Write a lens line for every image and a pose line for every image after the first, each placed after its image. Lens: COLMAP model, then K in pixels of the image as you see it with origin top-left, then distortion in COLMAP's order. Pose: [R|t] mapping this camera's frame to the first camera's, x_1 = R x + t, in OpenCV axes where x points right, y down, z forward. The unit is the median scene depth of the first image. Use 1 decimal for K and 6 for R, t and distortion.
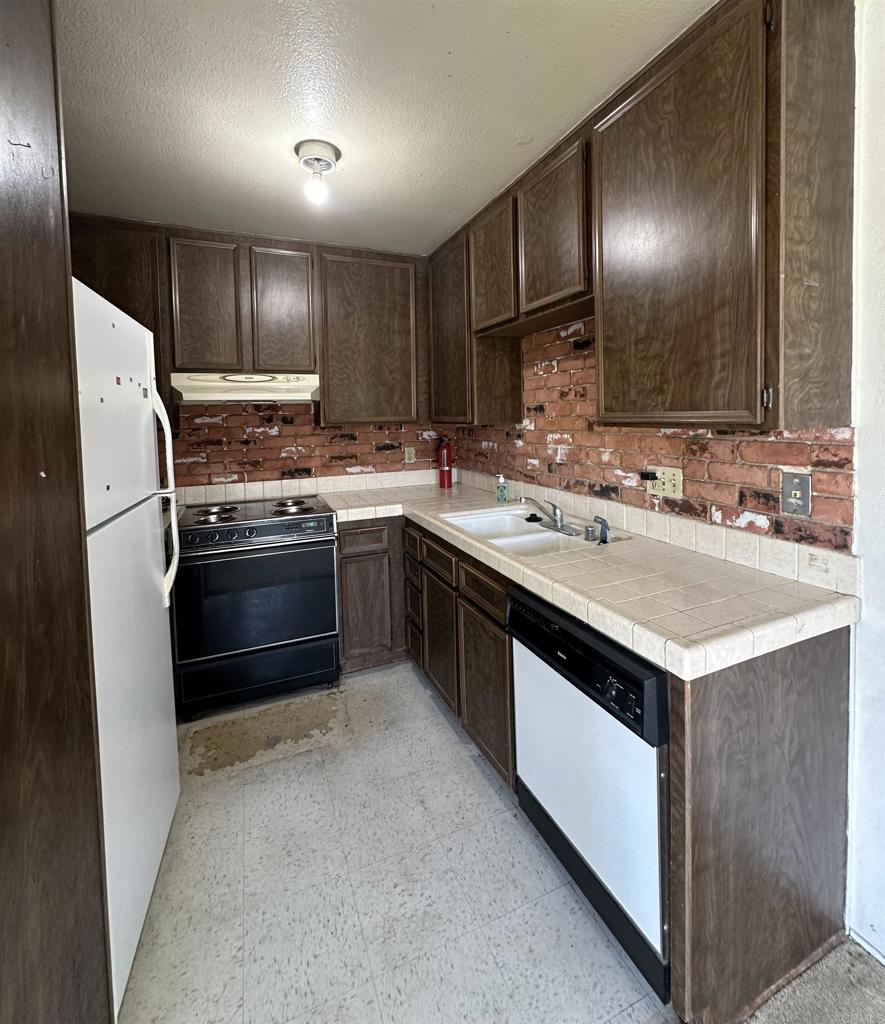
lens RADIAL K [[469.6, 0, 443.1], [0, 469.6, 434.3], [0, 0, 1]] dist [-0.006355, 0.000651]
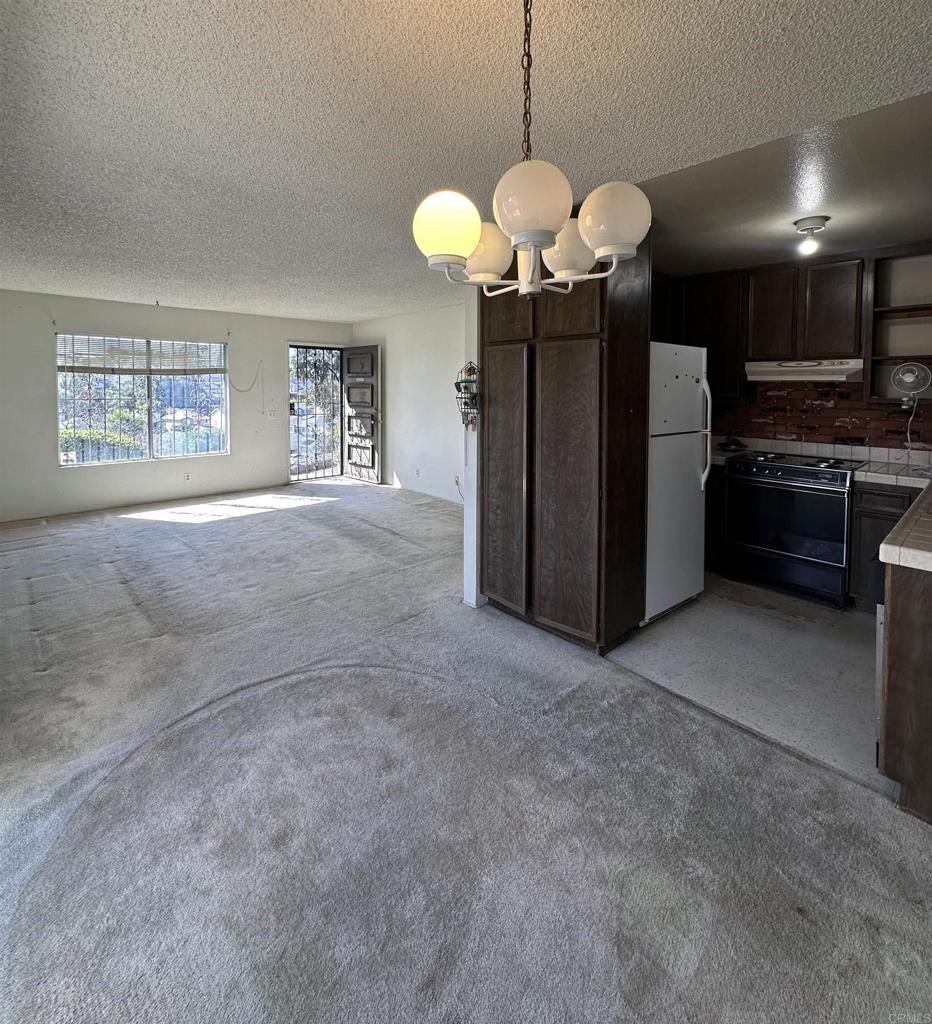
lens RADIAL K [[494.5, 0, 468.1], [0, 494.5, 403.1], [0, 0, 1]] dist [-0.001151, 0.000109]
pose [[0.335705, 0.058309, -0.940161, 0.577079], [-0.051630, 0.997721, 0.043443, -0.017595], [0.940551, 0.033956, 0.337951, -0.361541]]
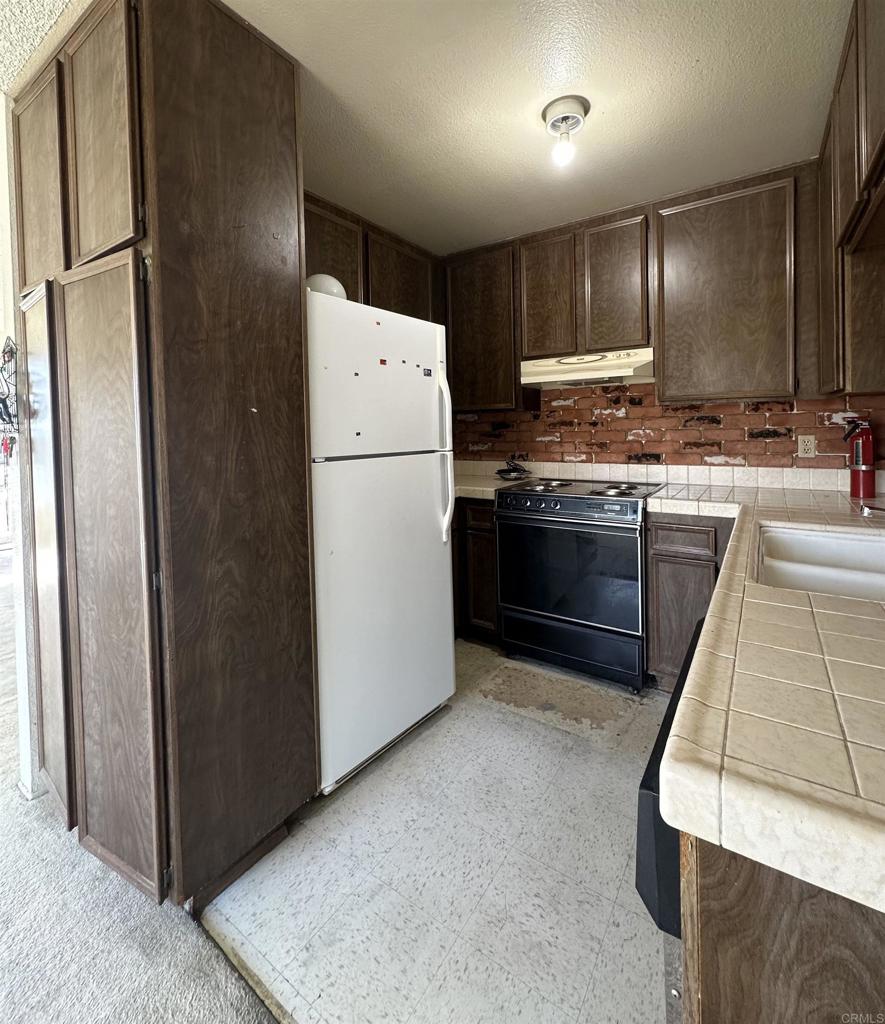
lens RADIAL K [[469.6, 0, 443.1], [0, 469.6, 434.3], [0, 0, 1]] dist [-0.006355, 0.000651]
pose [[0.535259, 0.022092, -0.844399, 0.276670], [-0.025130, 0.999632, 0.010223, 0.038740], [0.844314, 0.015747, 0.535617, 0.180542]]
